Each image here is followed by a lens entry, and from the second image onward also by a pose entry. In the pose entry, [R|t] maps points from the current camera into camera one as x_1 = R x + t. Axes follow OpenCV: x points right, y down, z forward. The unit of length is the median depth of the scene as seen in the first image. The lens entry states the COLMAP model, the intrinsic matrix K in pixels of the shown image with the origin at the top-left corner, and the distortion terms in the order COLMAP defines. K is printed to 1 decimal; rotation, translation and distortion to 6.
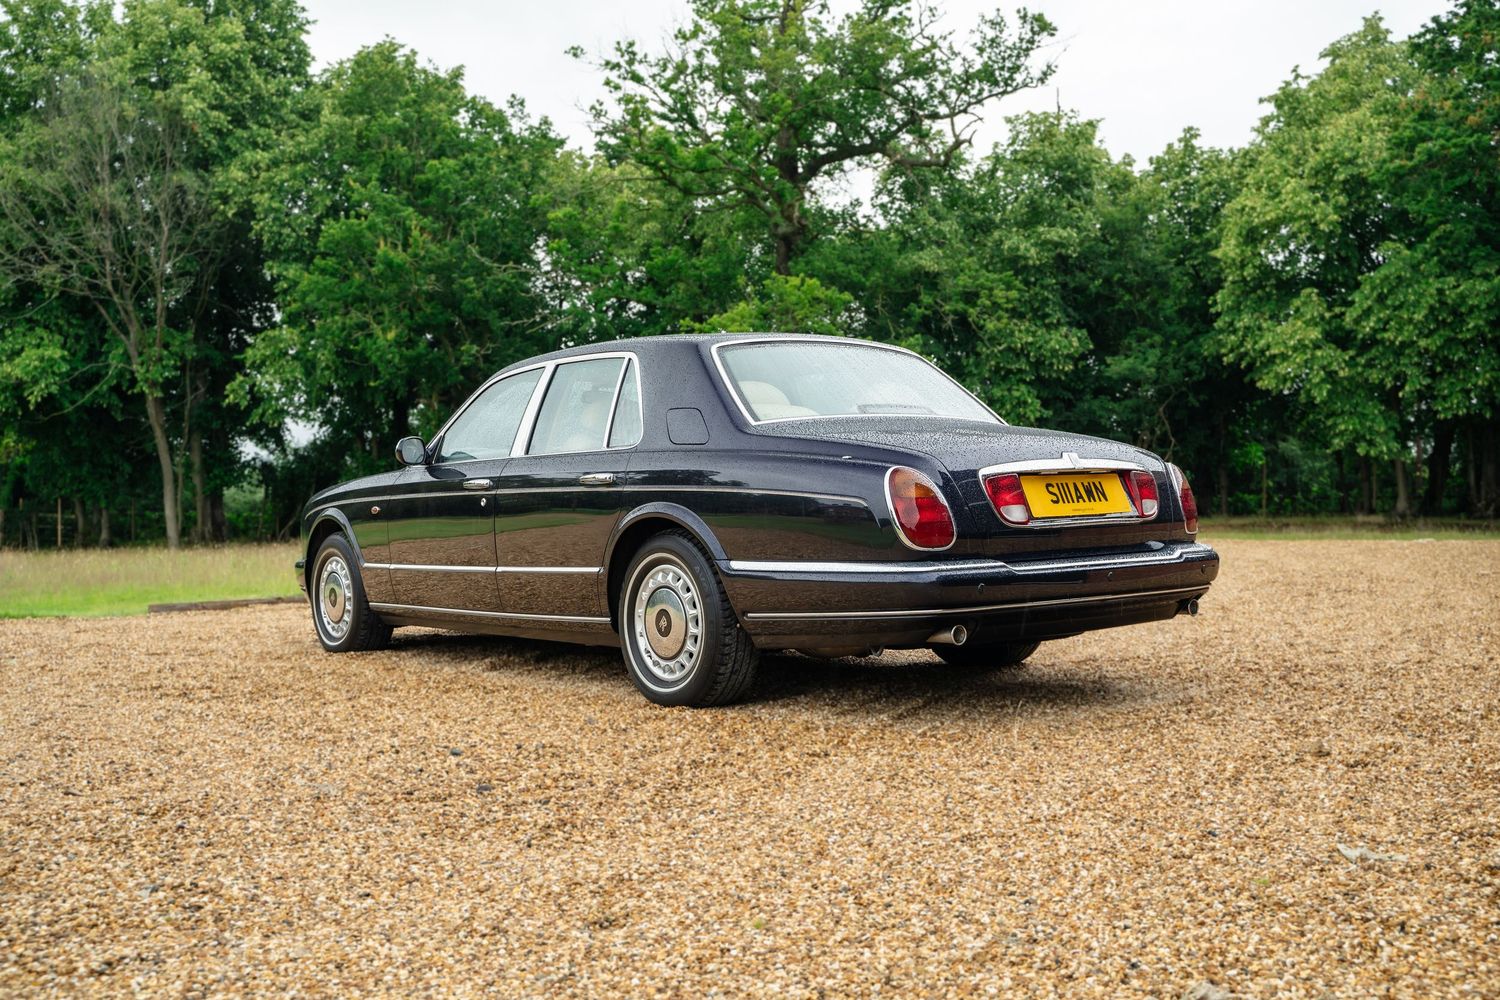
lens RADIAL K [[1484.0, 0, 750.0], [0, 1484.0, 500.0], [0, 0, 1]] dist [-0.041627, 0.004782]
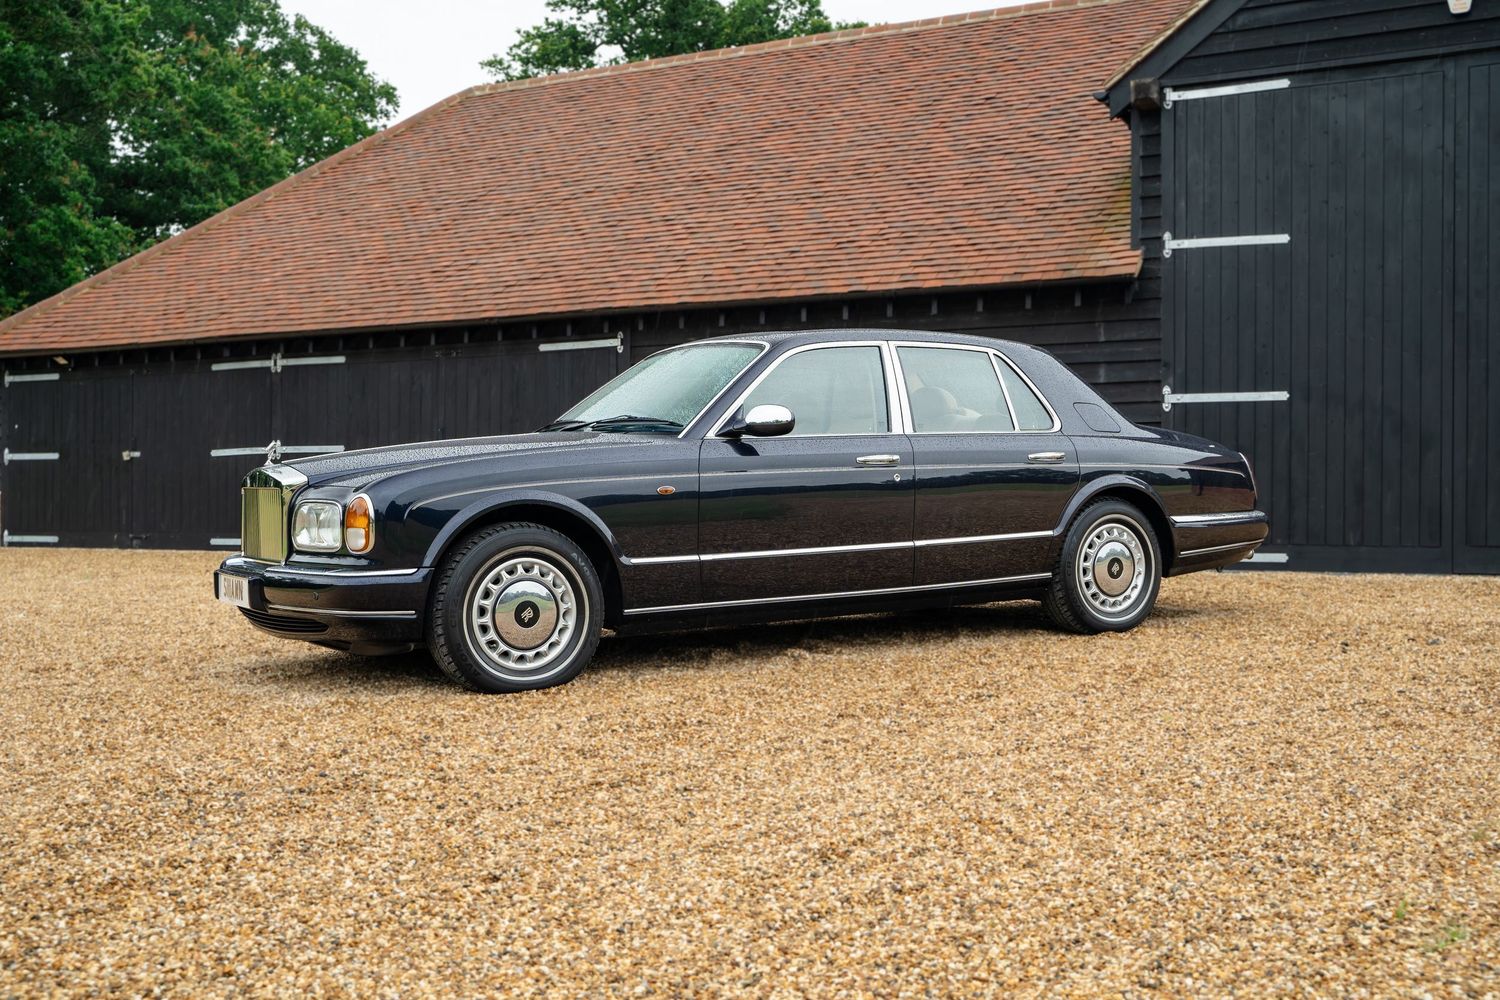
lens RADIAL K [[1600.6, 0, 768.5], [0, 1600.6, 506.0], [0, 0, 1]] dist [-0.070630, 0.151423]
pose [[0.148781, -0.003065, 0.988865, -0.210995], [0.016489, 0.999864, 0.000618, 0.003086], [-0.988733, 0.016214, 0.148811, 0.154177]]
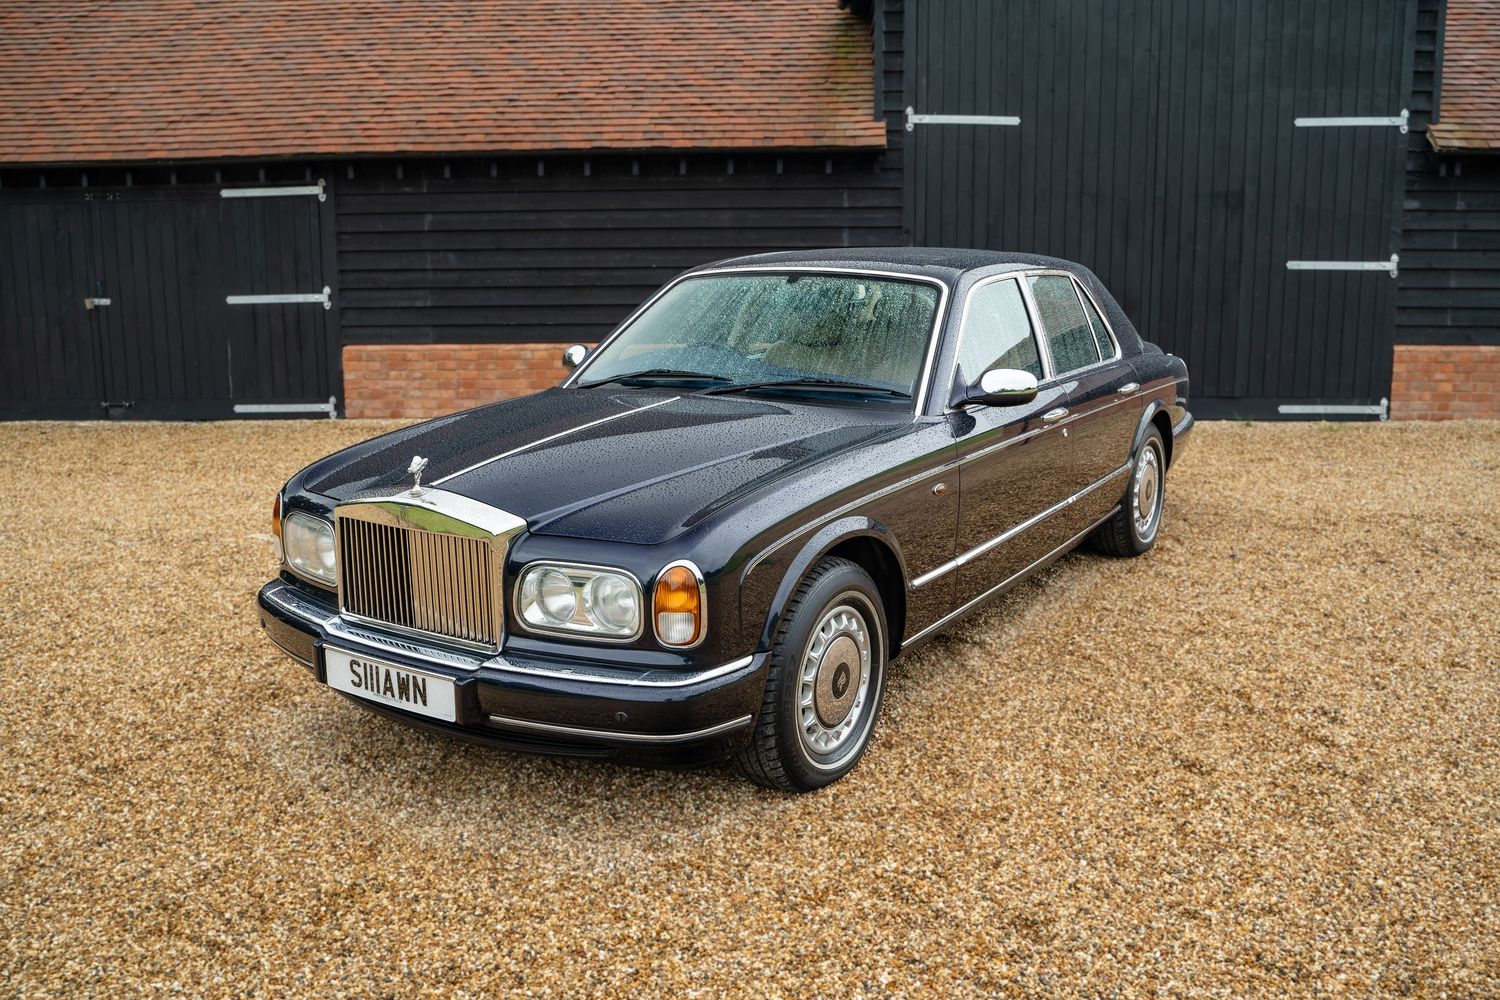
lens RADIAL K [[1277.6, 0, 759.2], [0, 1277.6, 494.7], [0, 0, 1]] dist [-0.114281, 0.089579]
pose [[-0.284285, -0.165354, 0.944373, -0.144414], [0.018801, 0.983864, 0.177928, -0.017013], [-0.958555, 0.068338, -0.276589, 0.232438]]
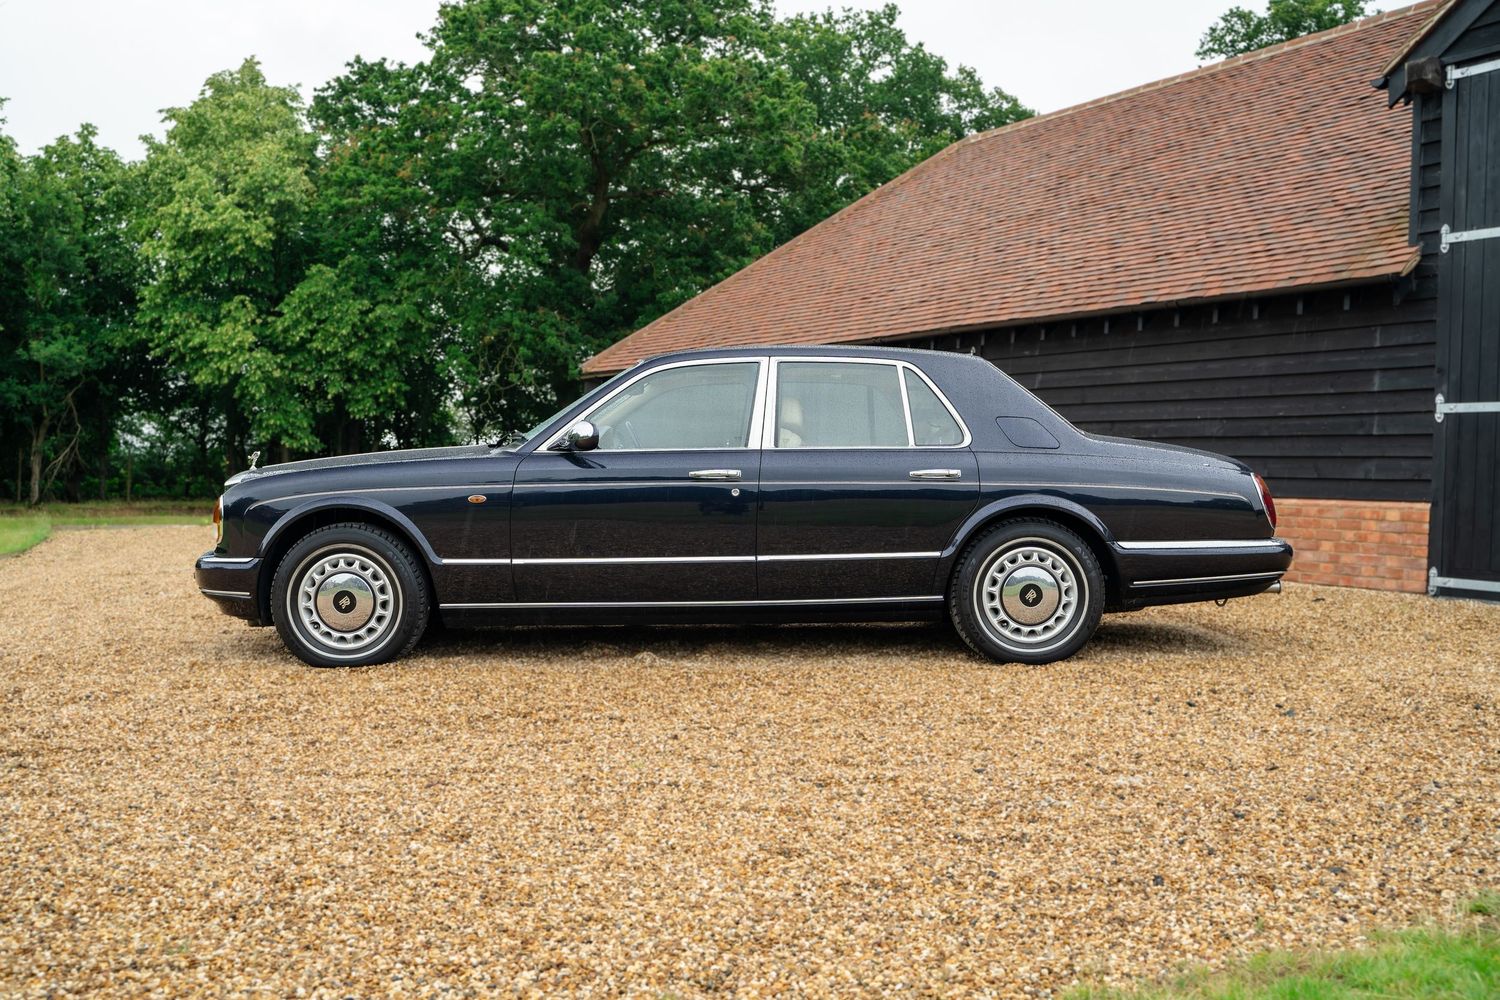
lens RADIAL K [[1344.9, 0, 750.0], [0, 1344.9, 500.0], [0, 0, 1]] dist [-0.112382, 0.100709]
pose [[0.636206, 0.004692, 0.771505, -0.148050], [-0.013531, 0.999896, 0.005078, 0.000303], [-0.771401, -0.013670, 0.636203, 0.067971]]
